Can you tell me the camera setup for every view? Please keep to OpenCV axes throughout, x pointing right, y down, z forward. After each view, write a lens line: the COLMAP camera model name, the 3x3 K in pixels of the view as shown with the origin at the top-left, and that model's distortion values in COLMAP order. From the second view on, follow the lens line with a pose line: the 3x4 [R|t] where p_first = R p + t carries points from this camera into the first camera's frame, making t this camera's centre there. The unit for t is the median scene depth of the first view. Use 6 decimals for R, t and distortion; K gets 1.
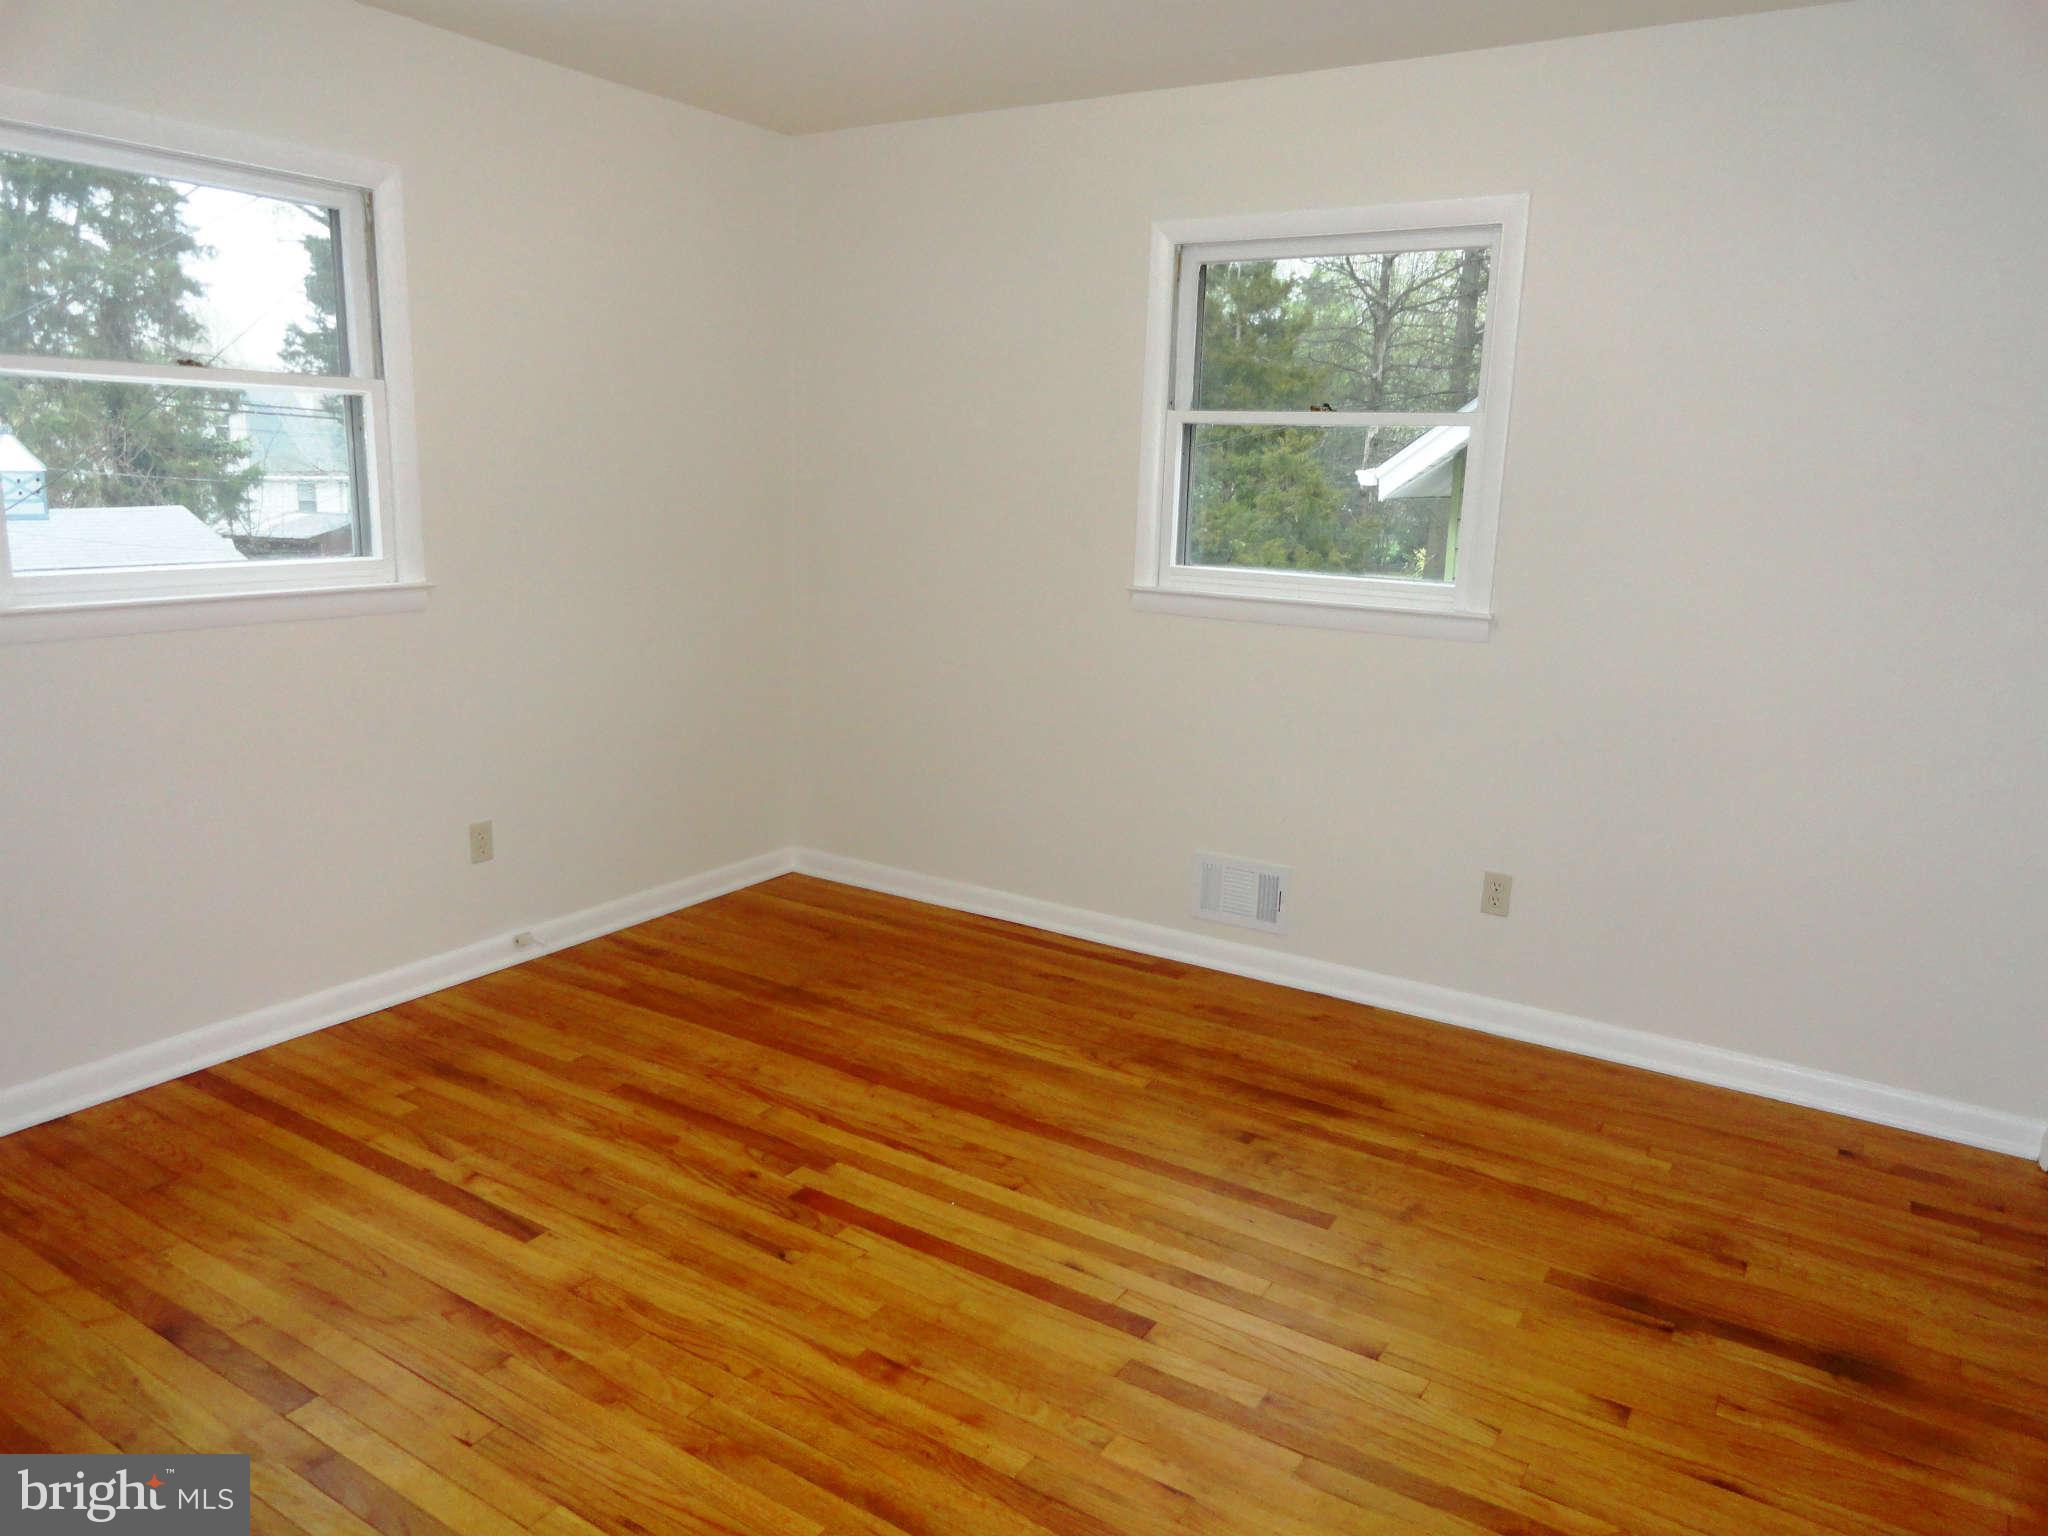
lens RADIAL K [[1408.1, 0, 1025.8], [0, 1408.1, 763.9], [0, 0, 1]] dist [-0.003850, 0.008957]
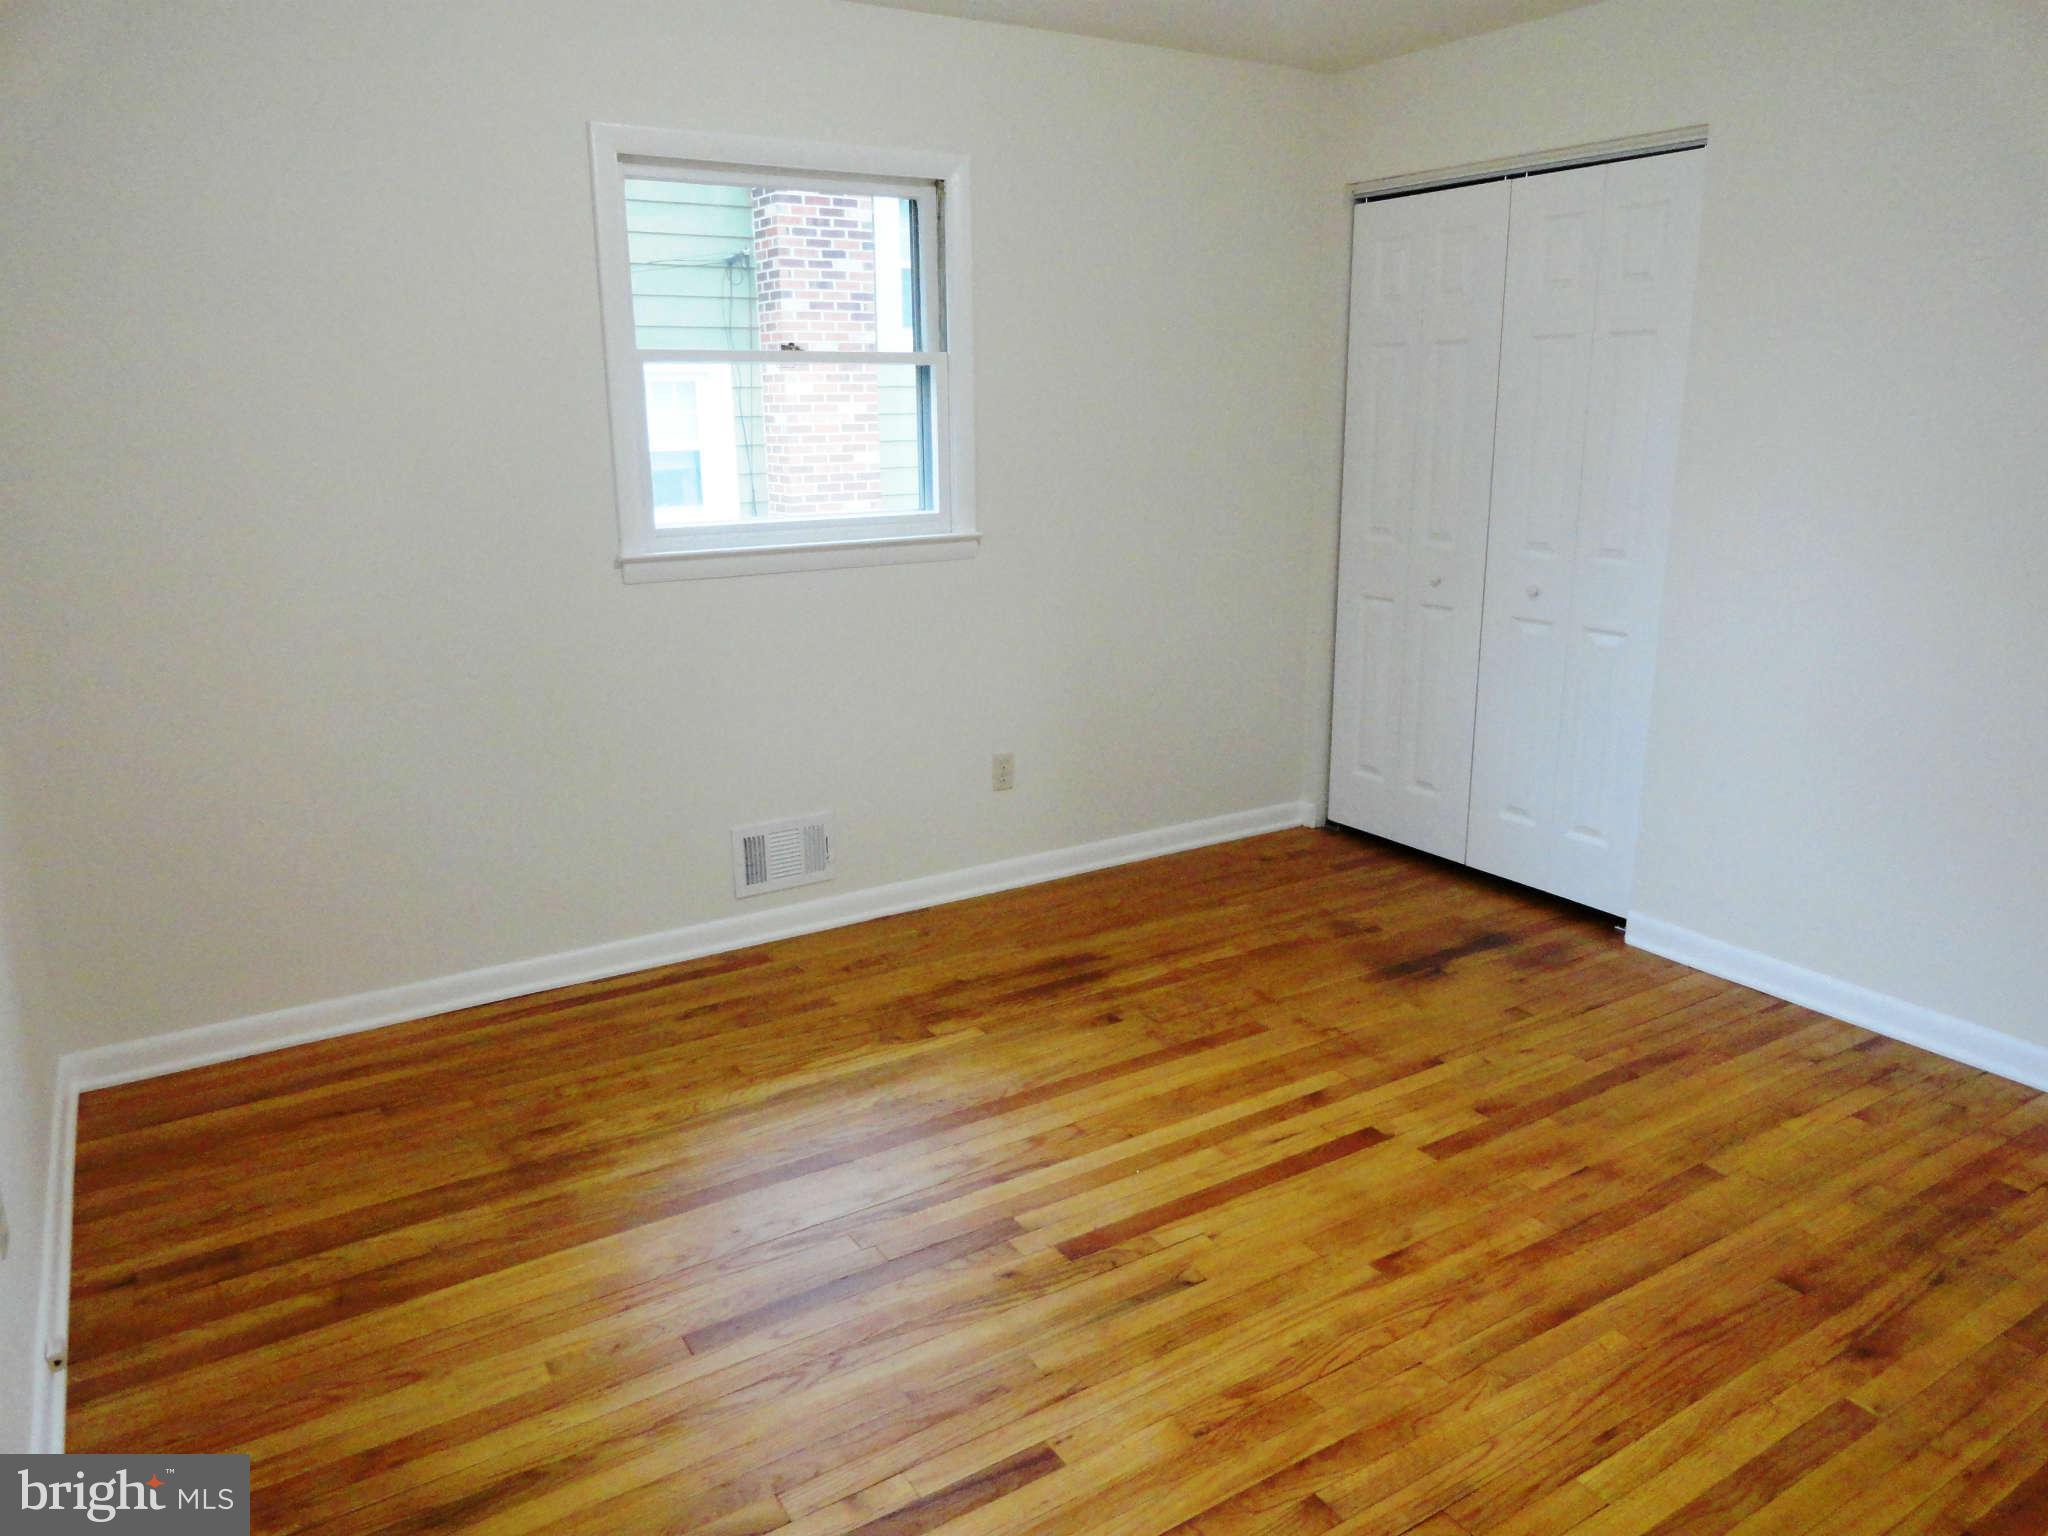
lens RADIAL K [[1408.1, 0, 1025.8], [0, 1408.1, 763.9], [0, 0, 1]] dist [-0.003850, 0.008957]
pose [[0.426033, -0.259394, 0.866724, -0.815733], [0.207675, 0.960473, 0.185370, -0.153837], [-0.880549, 0.101024, 0.463063, 0.544576]]
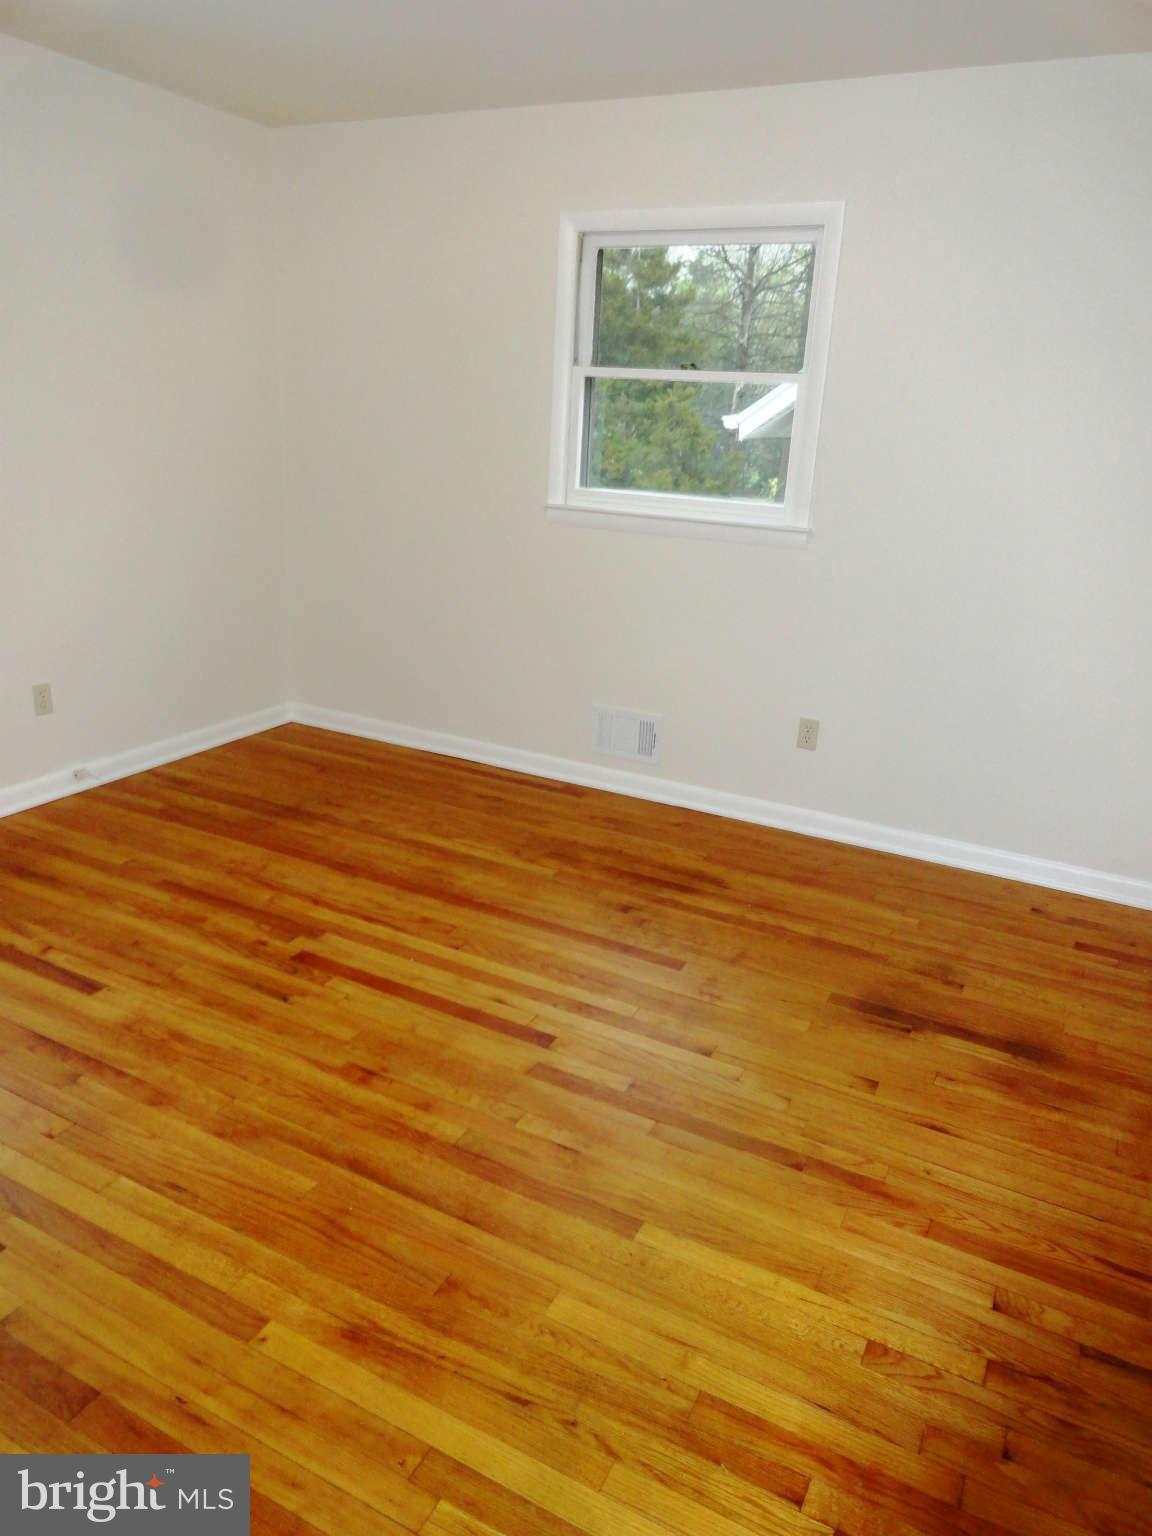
lens RADIAL K [[1056.1, 0, 576.0], [0, 1056.1, 768.0], [0, 0, 1]] dist [-0.003850, 0.008957]
pose [[0.995832, -0.009631, 0.090701, 0.015158], [-0.001271, 0.992848, 0.119382, 0.002392], [-0.091202, -0.119000, 0.988697, -0.013160]]
